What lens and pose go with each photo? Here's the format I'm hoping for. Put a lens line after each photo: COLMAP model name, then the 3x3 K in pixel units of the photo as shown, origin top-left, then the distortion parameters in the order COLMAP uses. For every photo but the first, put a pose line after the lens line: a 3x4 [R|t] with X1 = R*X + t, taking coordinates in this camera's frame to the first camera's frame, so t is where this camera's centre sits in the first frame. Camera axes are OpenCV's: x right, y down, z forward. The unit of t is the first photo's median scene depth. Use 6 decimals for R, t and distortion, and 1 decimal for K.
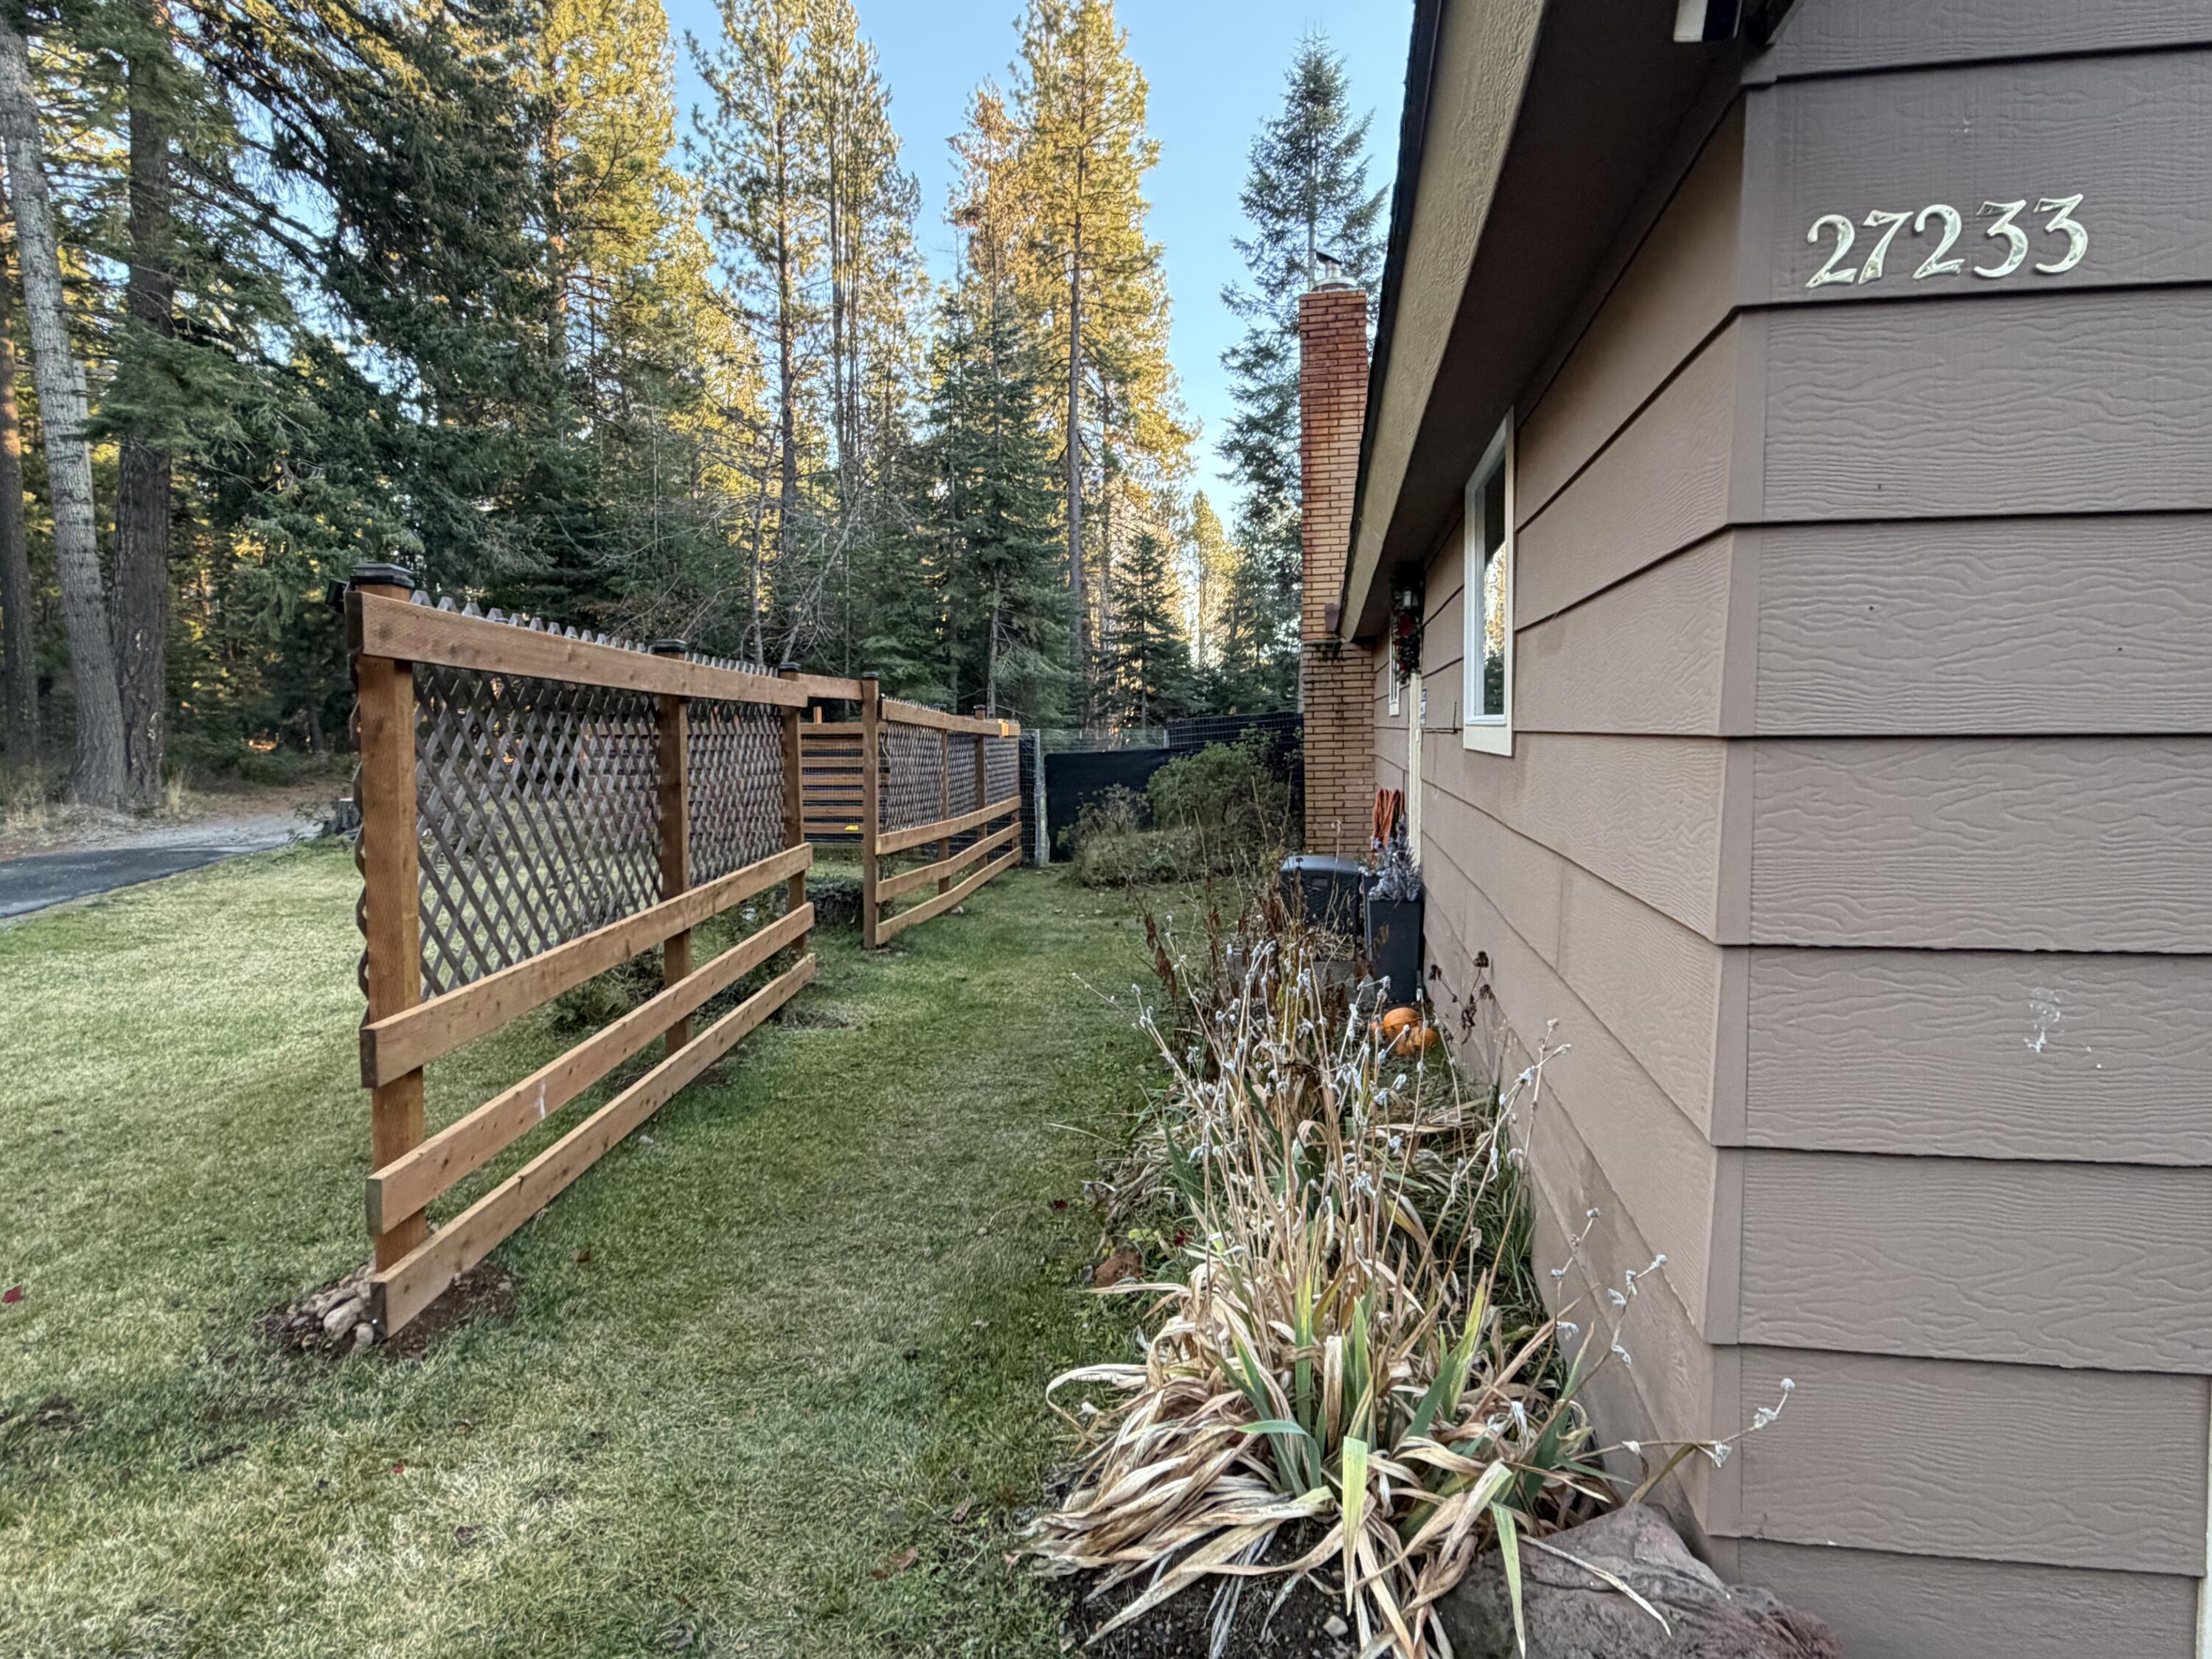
lens RADIAL K [[1339.7, 0, 1101.5], [0, 1339.7, 829.7], [0, 0, 1]] dist [-0.000730, -0.000283]
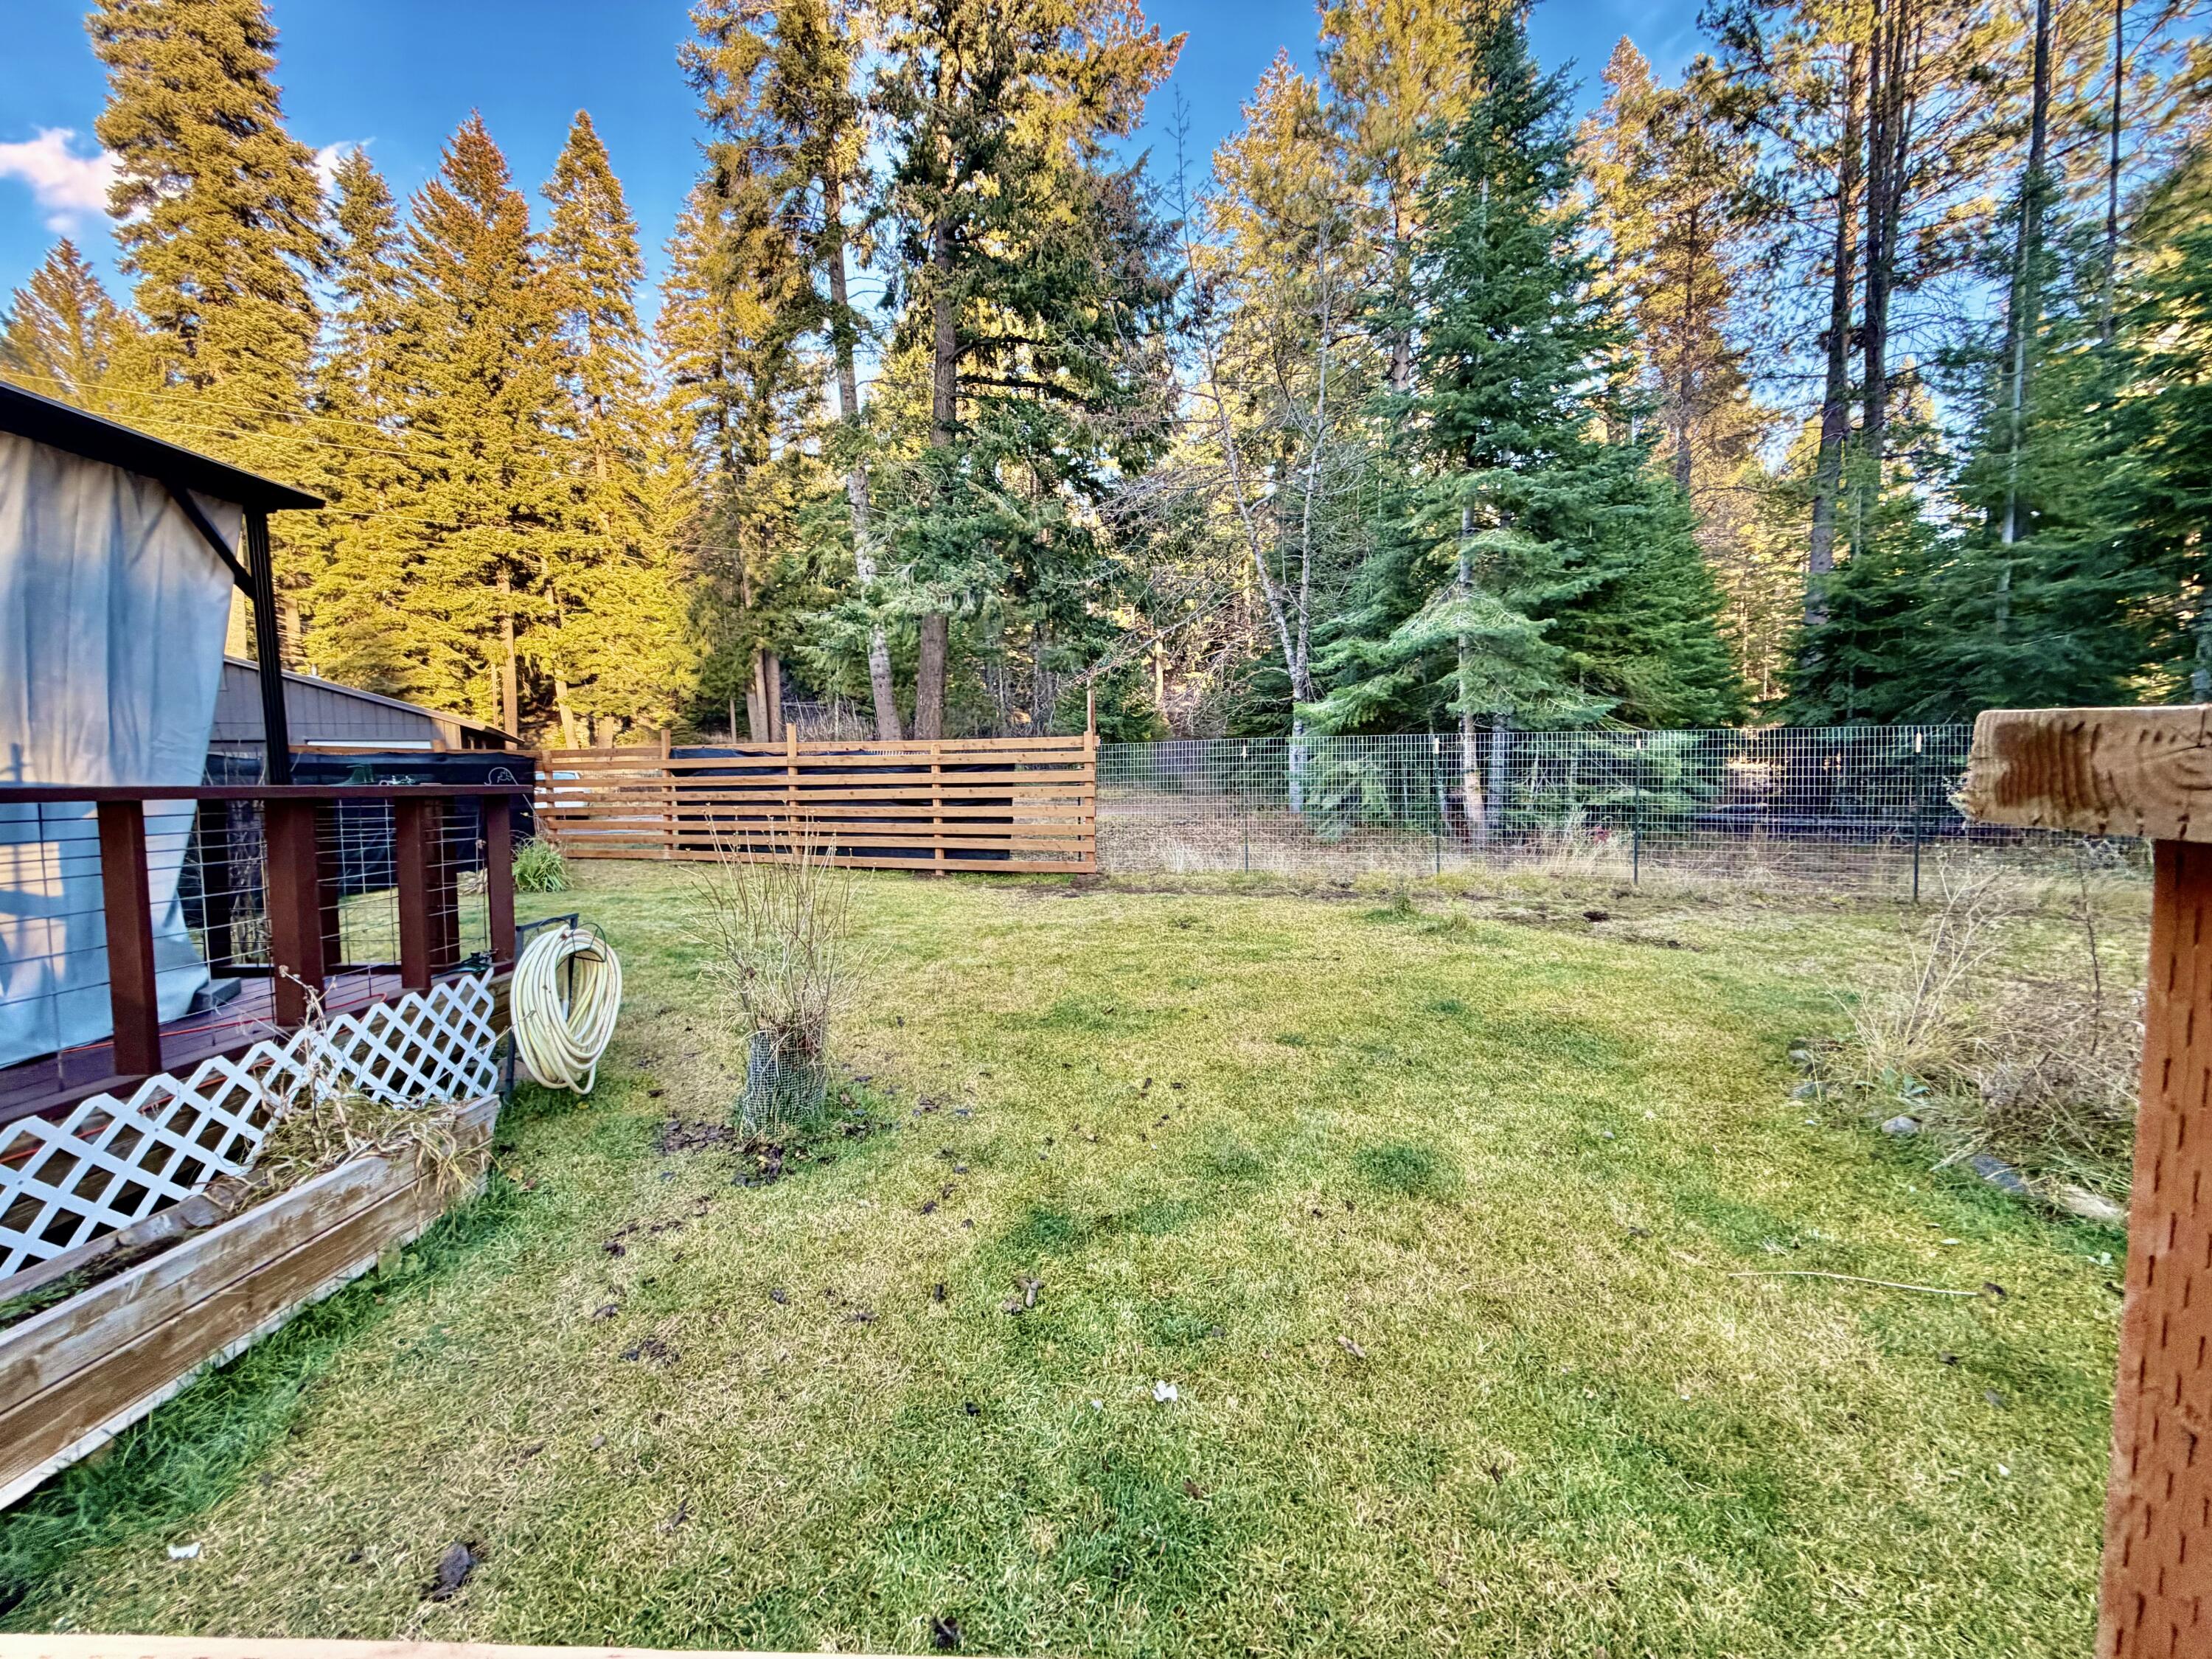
lens RADIAL K [[877.9, 0, 1099.0], [0, 877.9, 827.9], [0, 0, 1]] dist [0.000442, -0.000383]
pose [[0.189106, 0.069891, -0.979466, 0.248443], [-0.049154, 0.996887, 0.061643, -0.046101], [0.980726, 0.036487, 0.191953, 0.699180]]
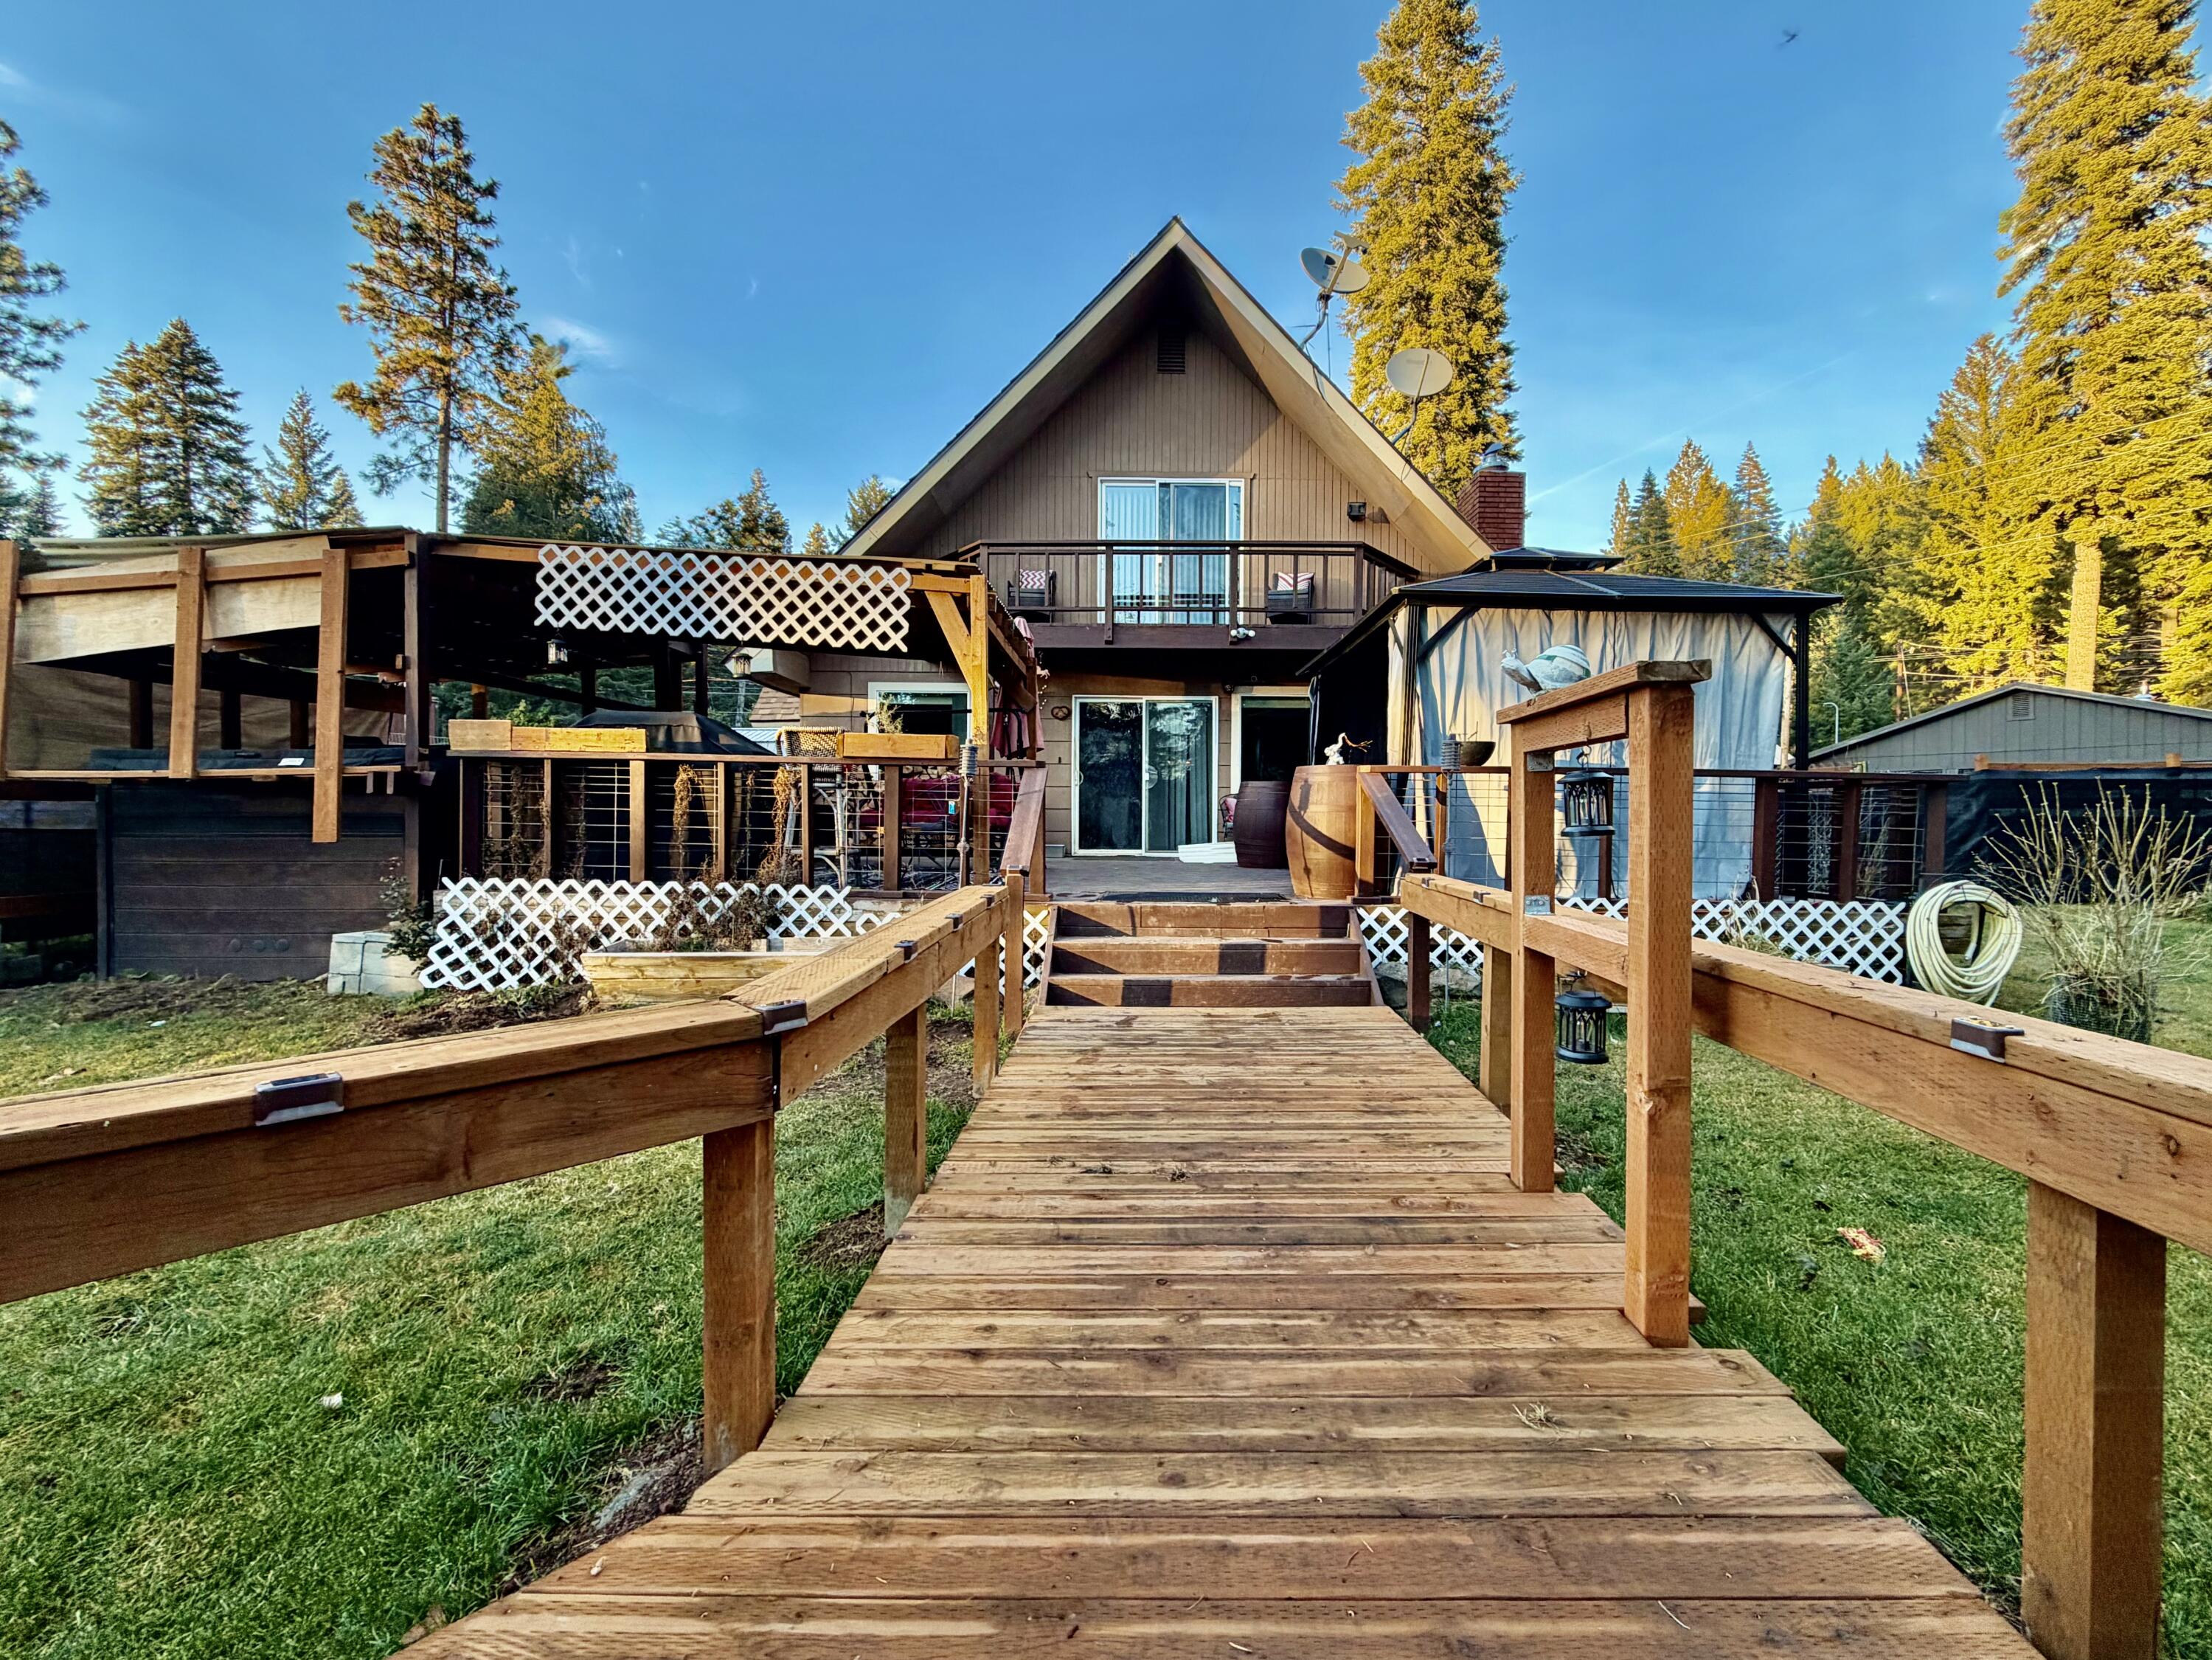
lens RADIAL K [[919.9, 0, 1136.0], [0, 919.9, 823.9], [0, 0, 1]] dist [0.001013, 0.000161]
pose [[-0.986292, 0.004687, -0.164944, 0.286598], [-0.008250, 0.996946, 0.077660, -0.043360], [0.164805, 0.077956, -0.983241, 0.780124]]
